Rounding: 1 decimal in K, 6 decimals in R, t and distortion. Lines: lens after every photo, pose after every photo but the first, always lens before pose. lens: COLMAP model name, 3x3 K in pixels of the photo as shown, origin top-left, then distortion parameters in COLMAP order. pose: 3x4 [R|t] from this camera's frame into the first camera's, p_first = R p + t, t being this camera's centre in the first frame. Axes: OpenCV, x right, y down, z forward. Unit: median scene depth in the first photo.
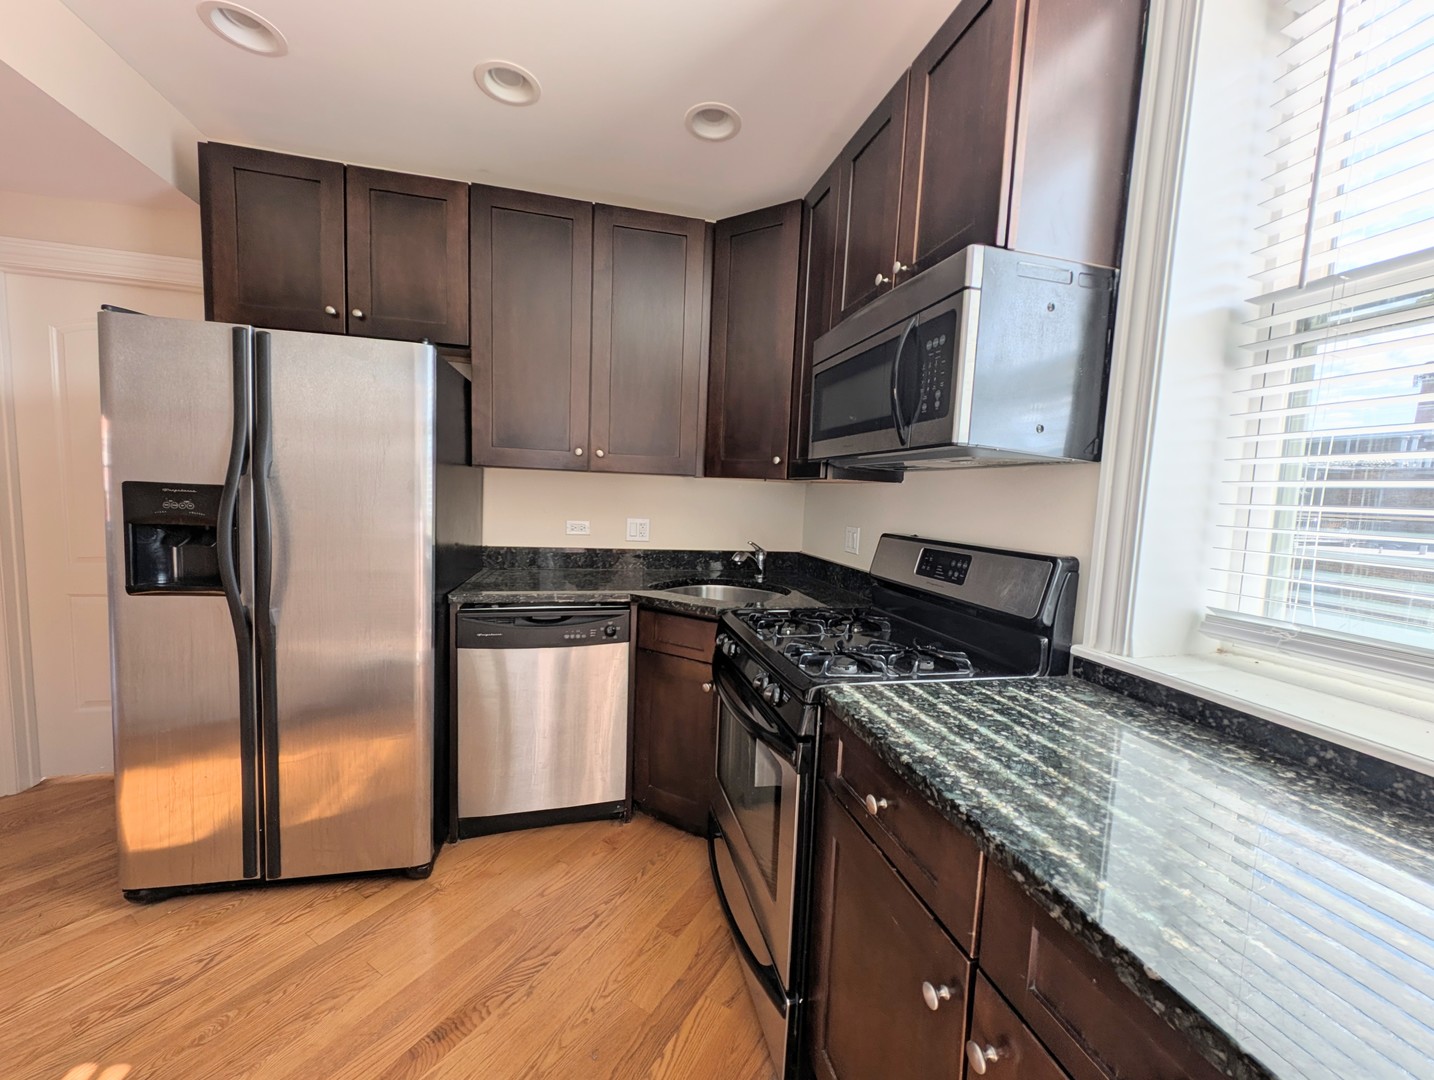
lens RADIAL K [[550.3, 0, 714.0], [0, 550.3, 540.8], [0, 0, 1]] dist [-0.001383, -0.000173]
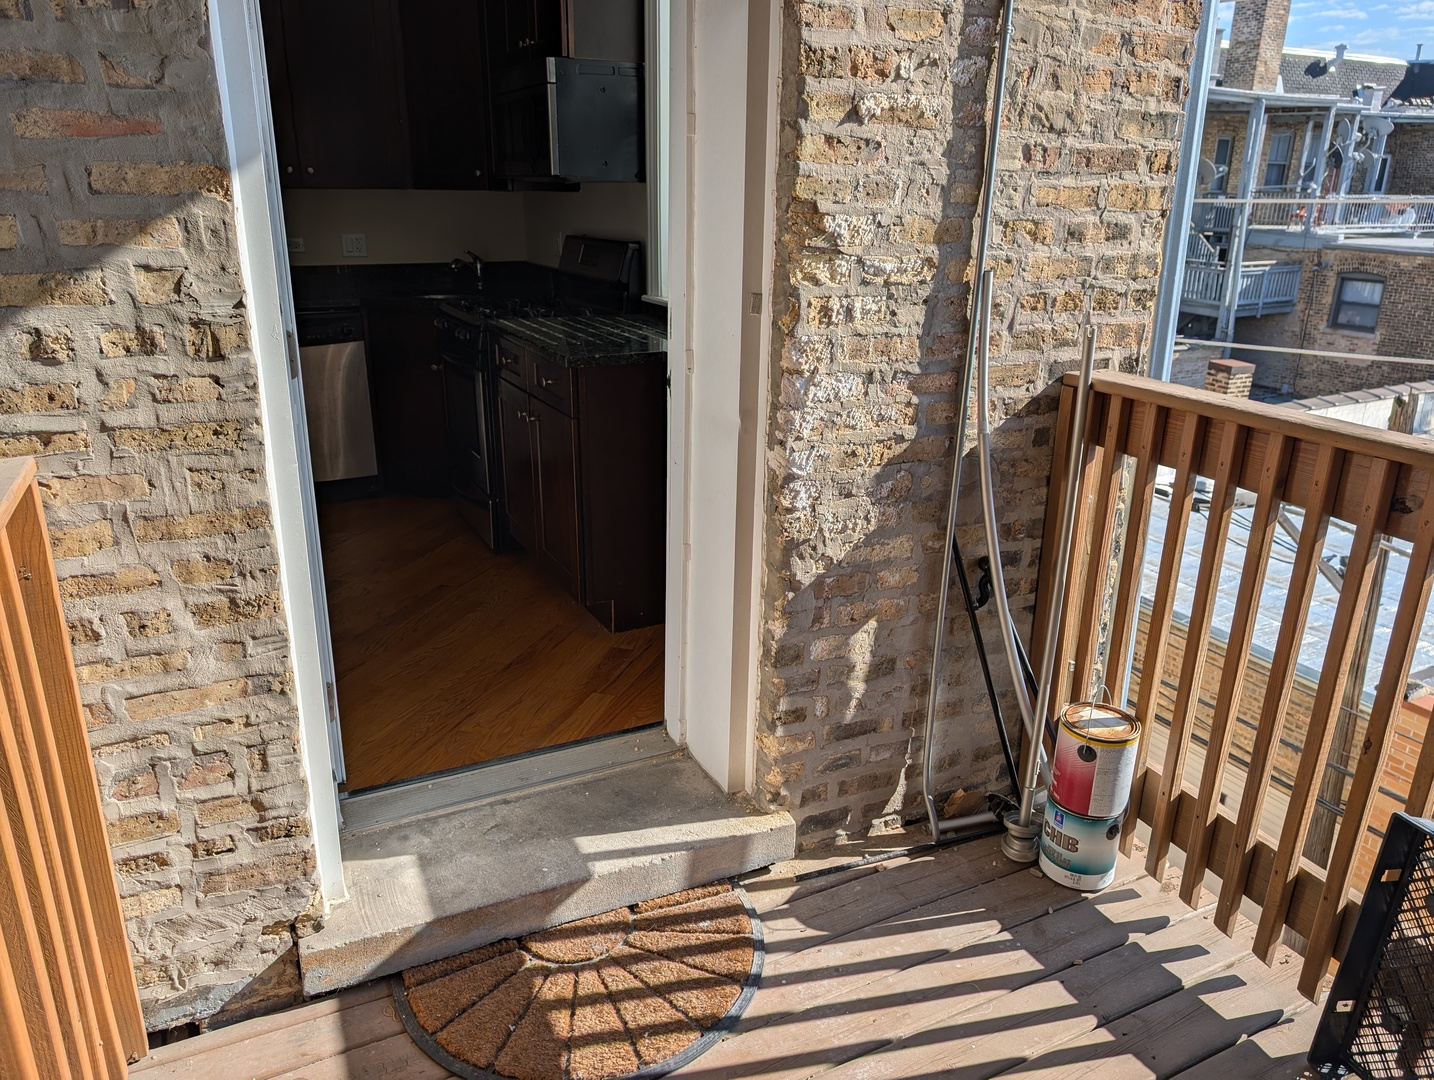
lens RADIAL K [[1016.8, 0, 717.7], [0, 1016.8, 535.5], [0, 0, 1]] dist [-0.000480, -0.000839]
pose [[0.972677, -0.102082, 0.208517, 0.097719], [0.048566, 0.967741, 0.247222, 0.096759], [-0.227027, -0.230340, 0.946257, -1.503212]]
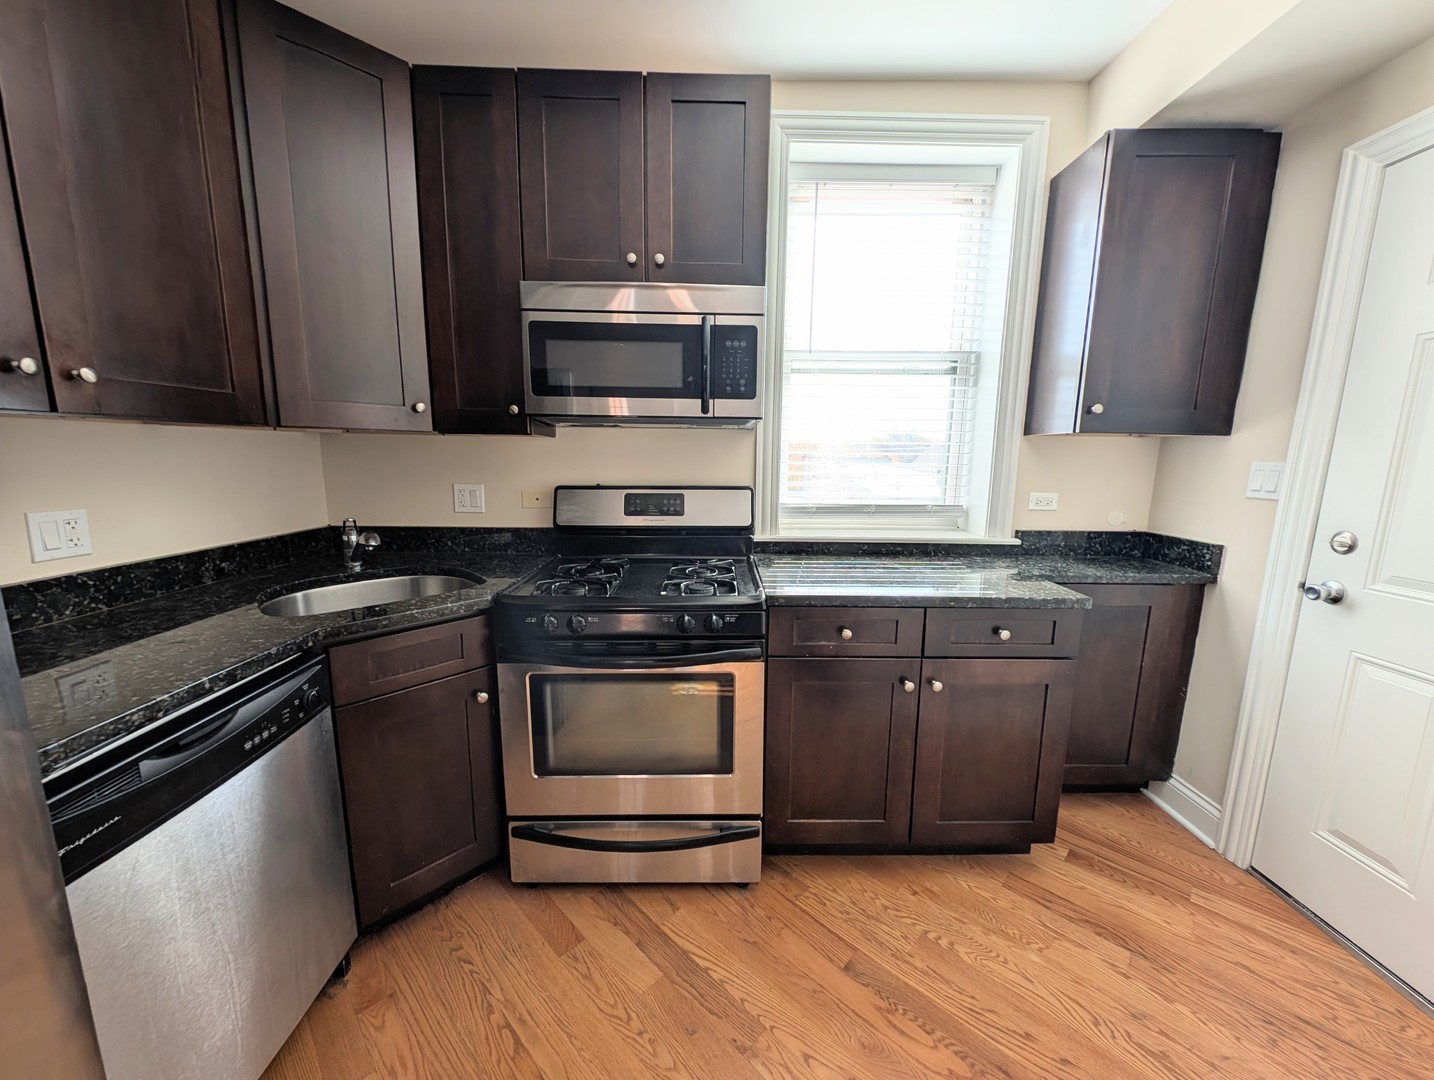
lens RADIAL K [[550.3, 0, 716.9], [0, 550.3, 541.3], [0, 0, 1]] dist [-0.001383, -0.000173]
pose [[0.218349, -0.197399, 0.955697, -0.696144], [0.084454, 0.979476, 0.183016, -0.081453], [-0.972209, 0.040751, 0.230539, 0.484593]]
